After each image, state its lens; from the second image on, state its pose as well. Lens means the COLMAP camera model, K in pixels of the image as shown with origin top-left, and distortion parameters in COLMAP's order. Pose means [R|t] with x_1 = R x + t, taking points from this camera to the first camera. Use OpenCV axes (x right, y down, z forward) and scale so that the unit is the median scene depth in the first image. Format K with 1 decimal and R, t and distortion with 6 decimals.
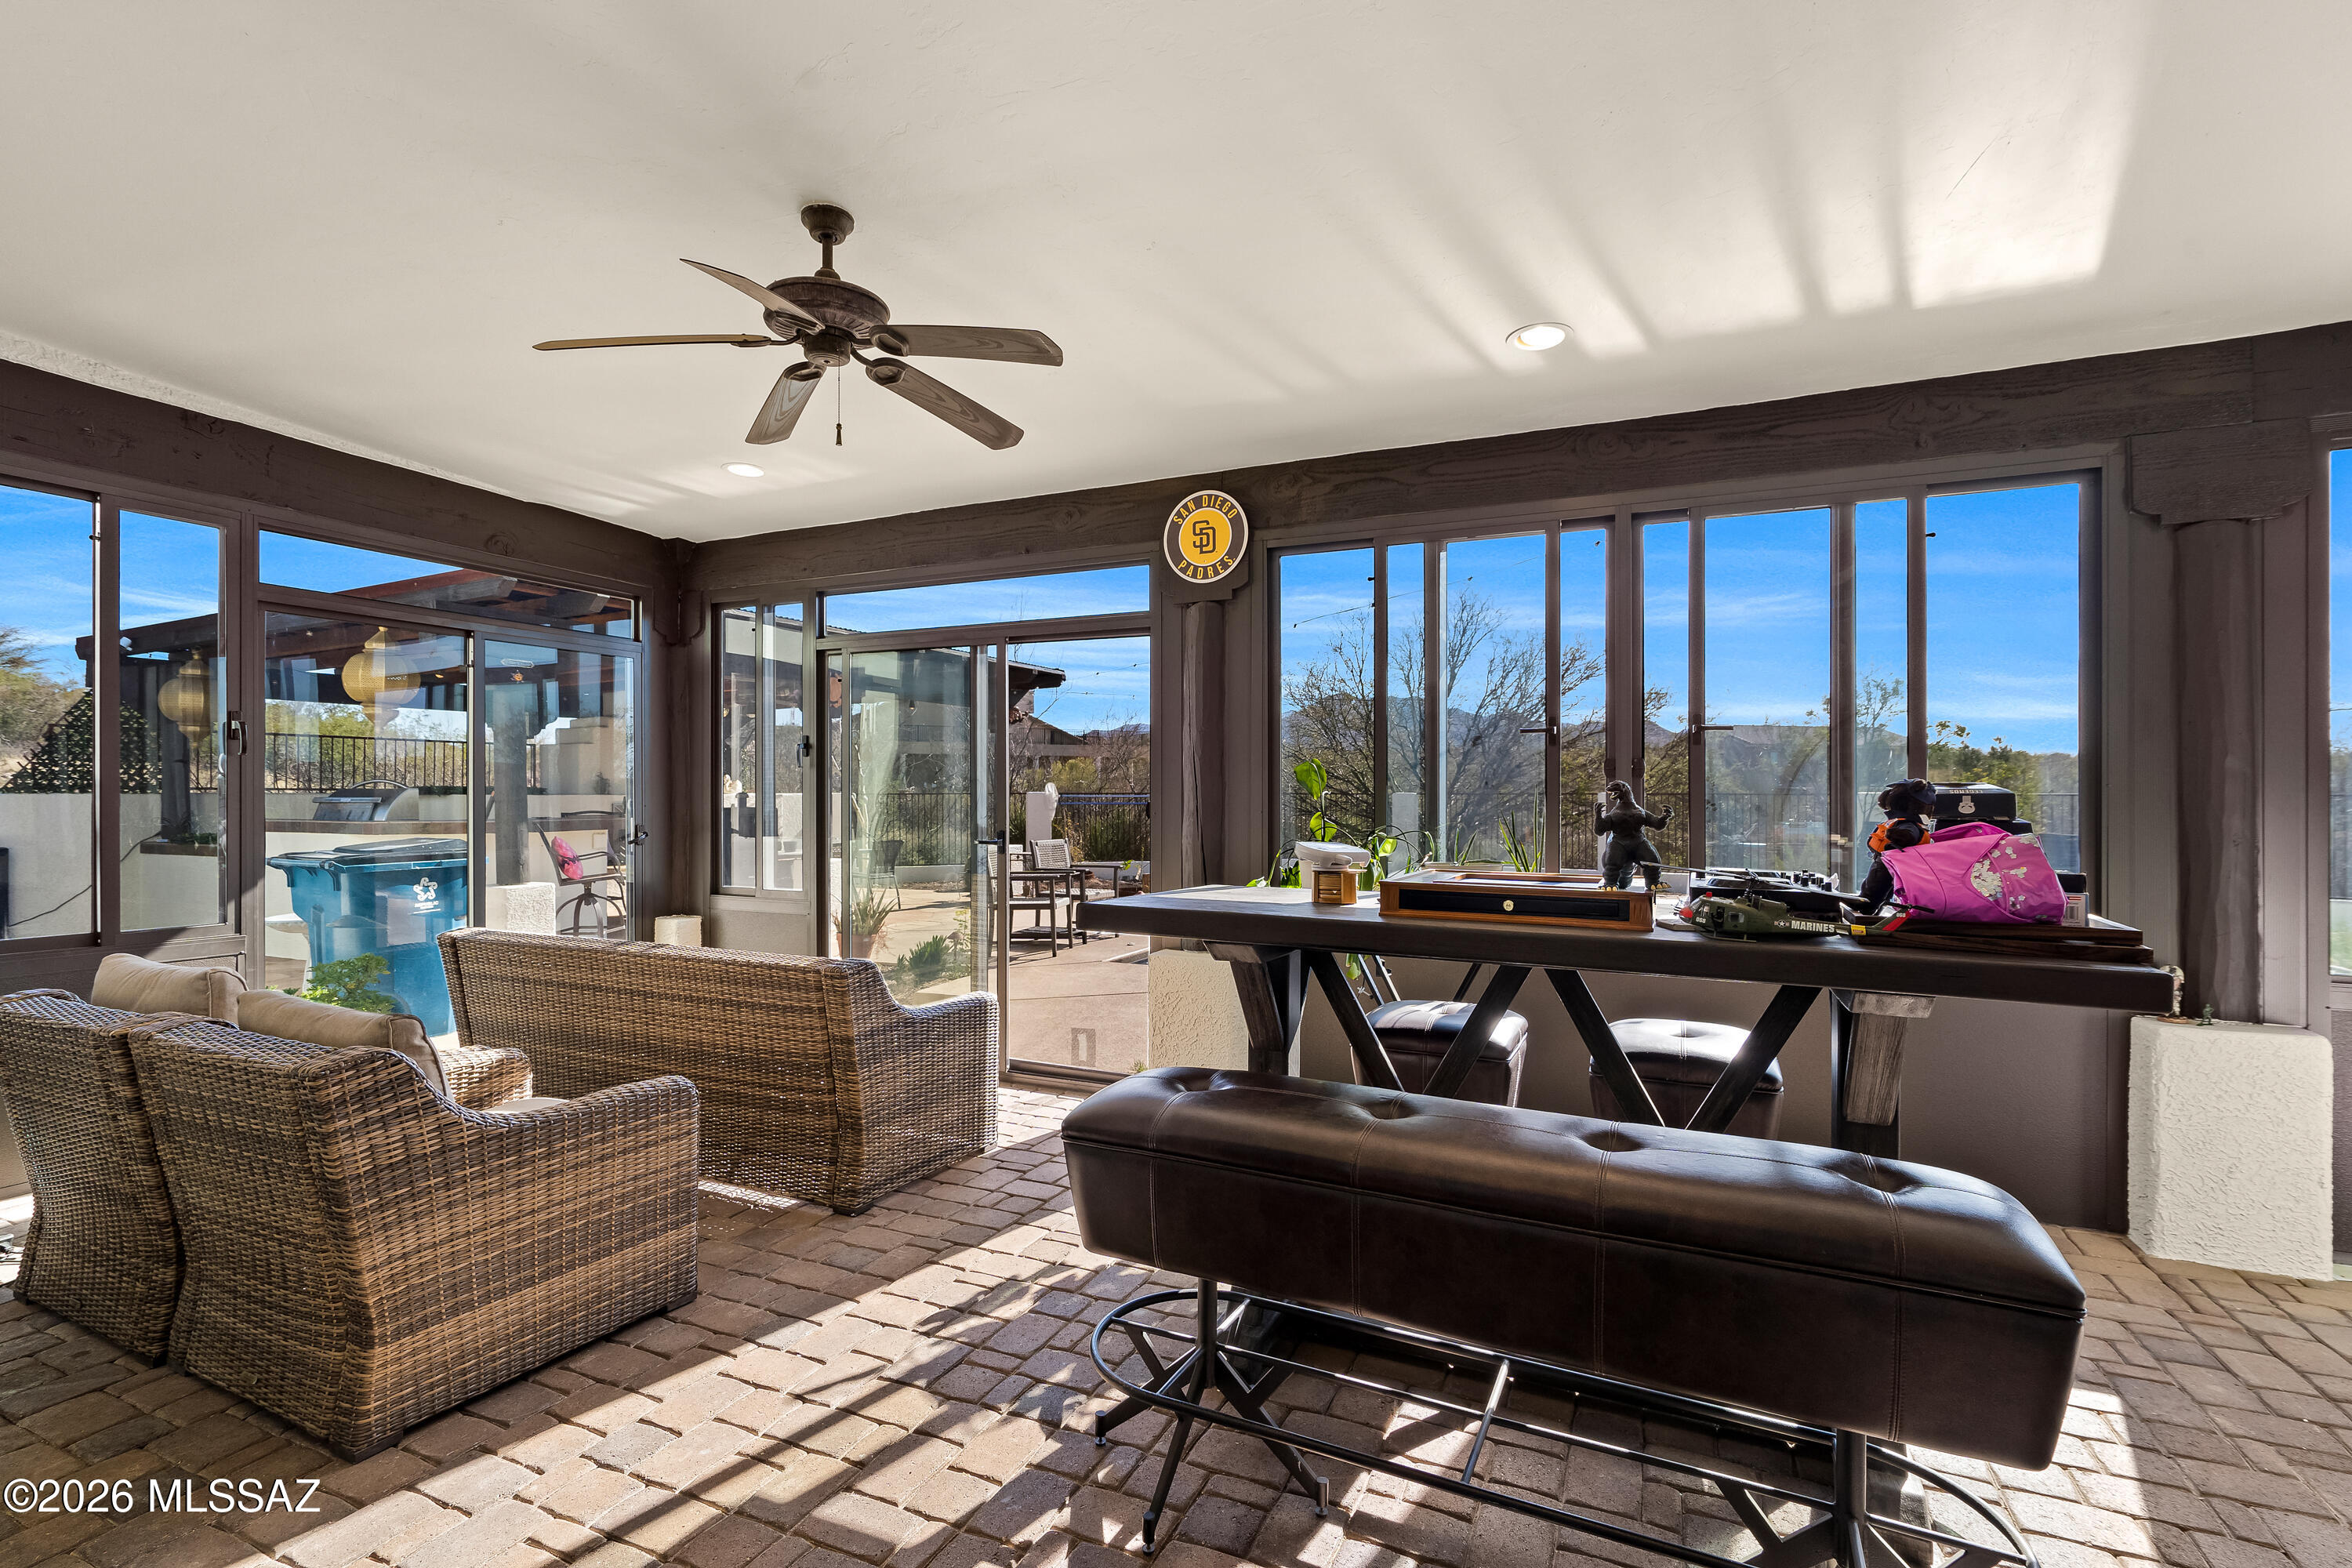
lens RADIAL K [[1072.6, 0, 1175.7], [0, 1072.6, 793.0], [0, 0, 1]] dist [-0.005472, 0.003909]
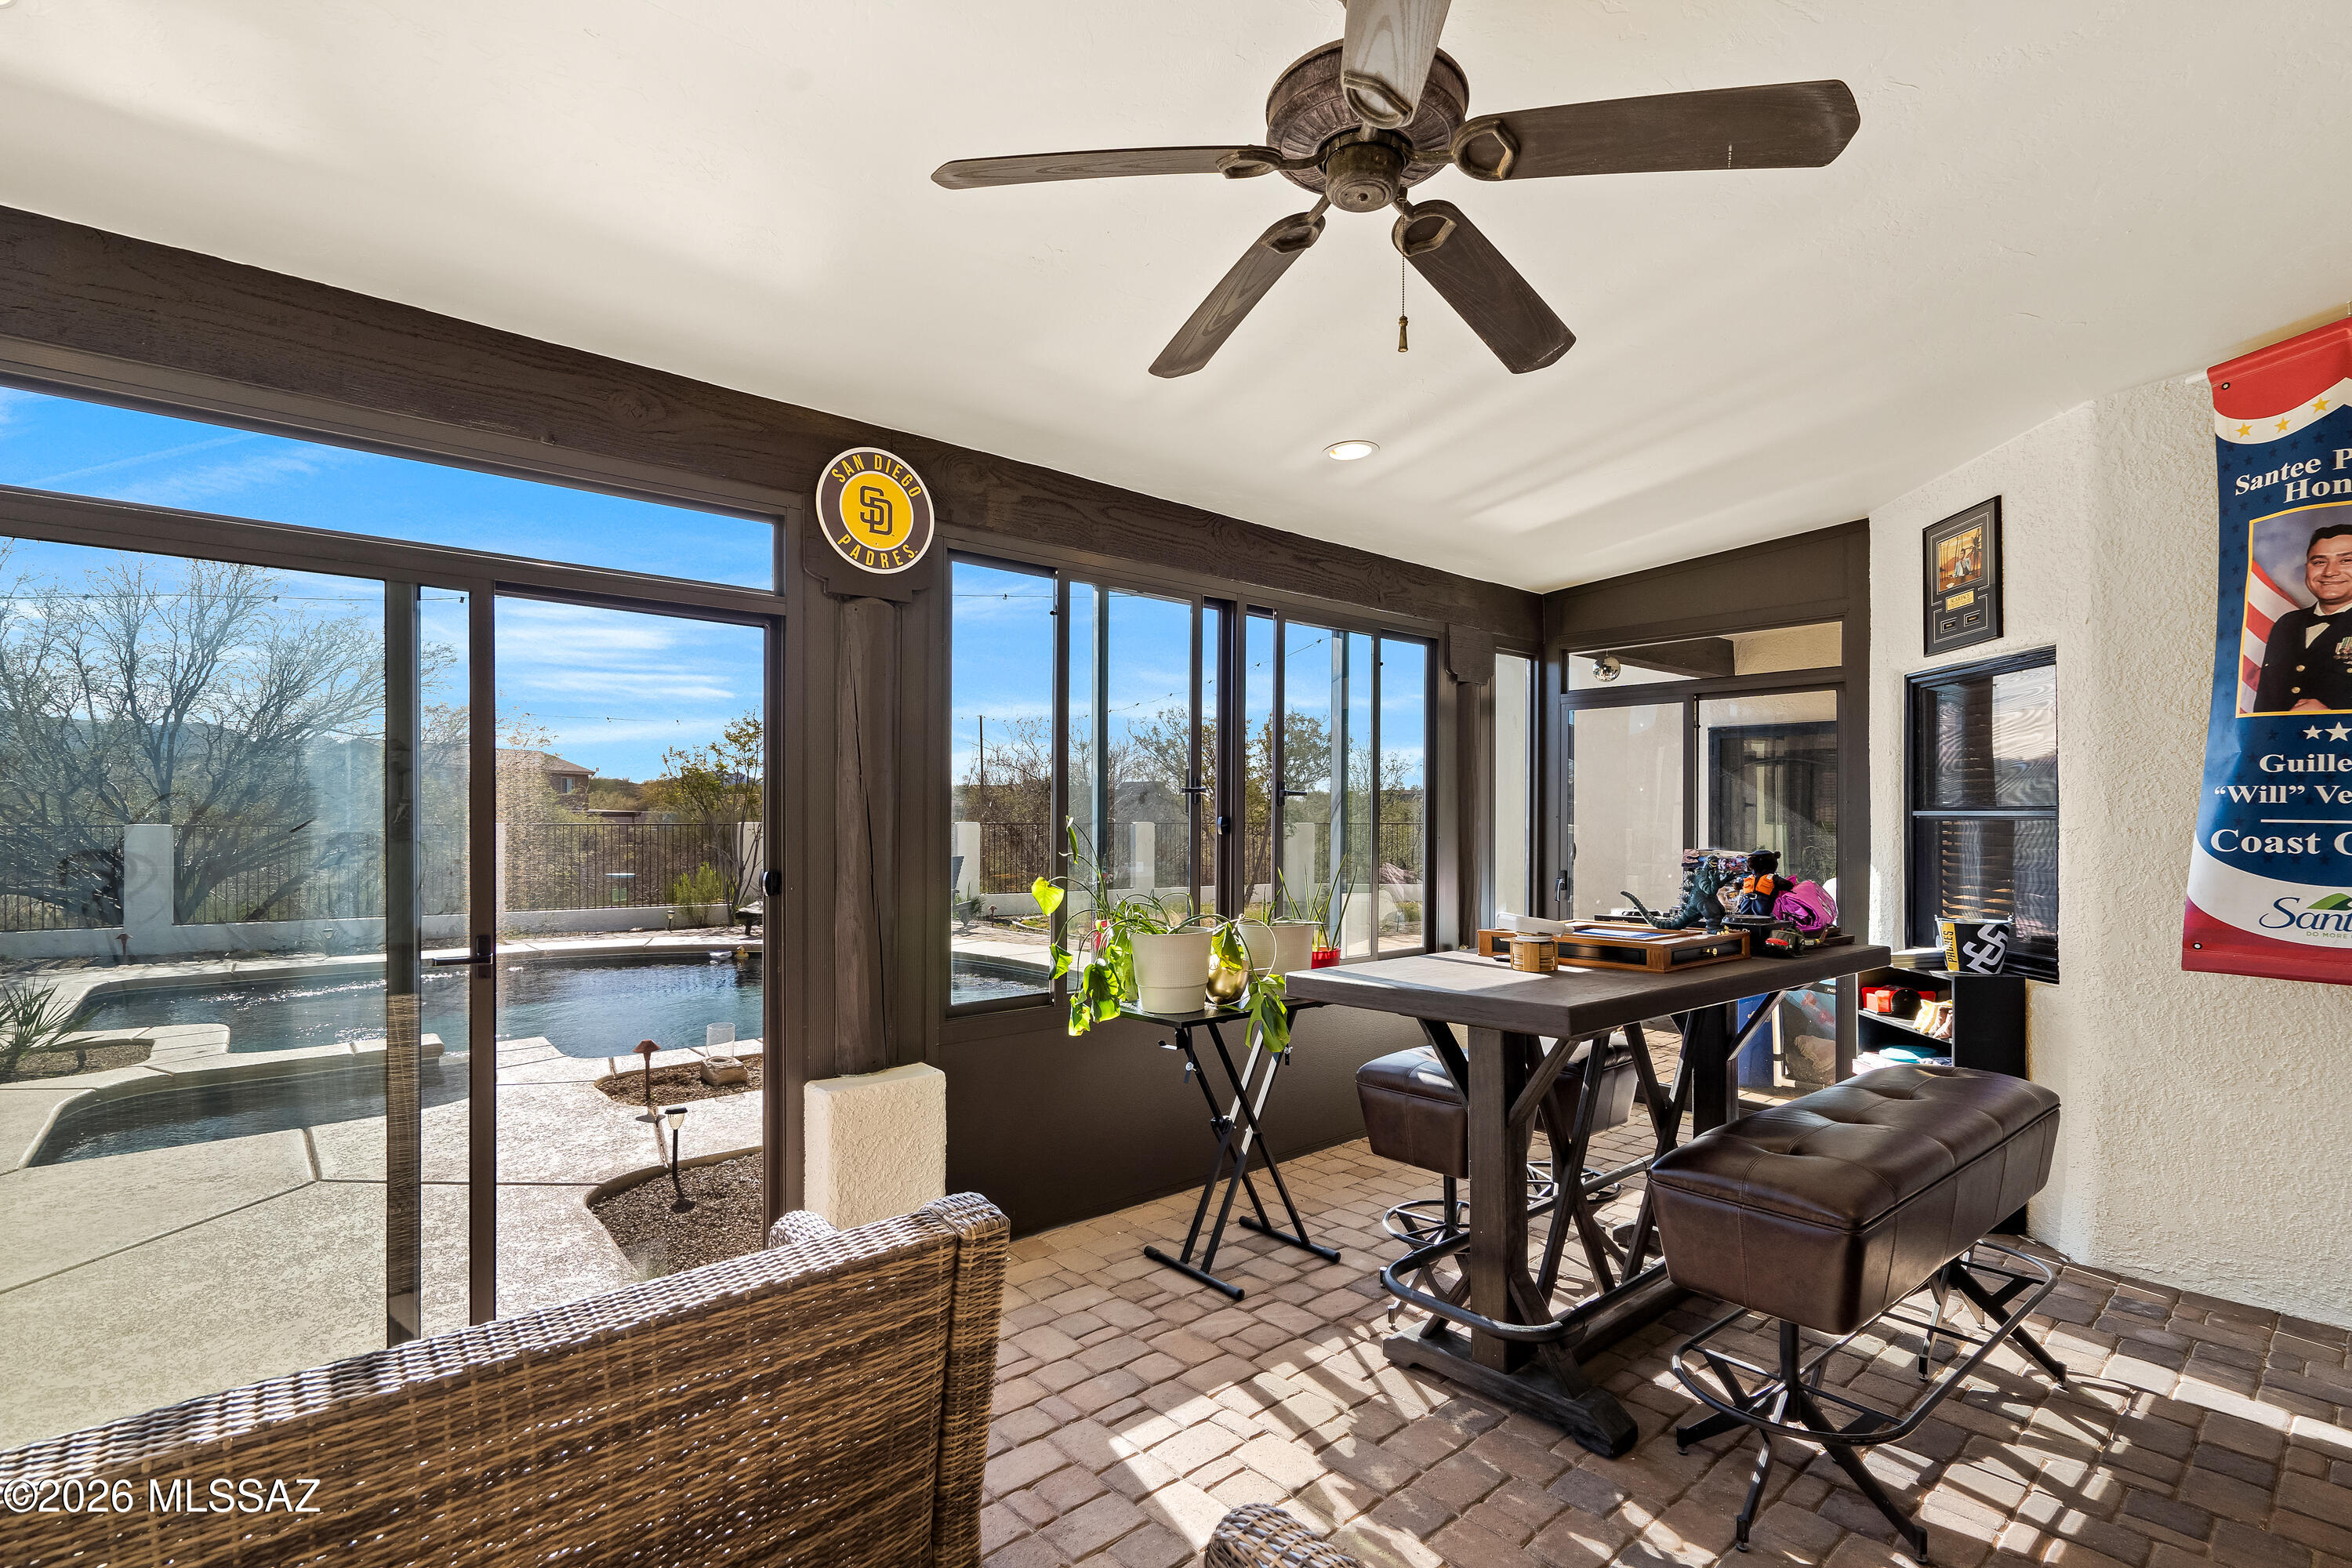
lens RADIAL K [[1061.2, 0, 1172.8], [0, 1061.2, 816.1], [0, 0, 1]] dist [-0.000366, 0.000322]
pose [[0.416154, -0.003020, 0.909289, -0.561843], [-0.000853, 0.999993, 0.003712, -0.031473], [-0.909294, -0.002320, 0.416148, 0.515707]]
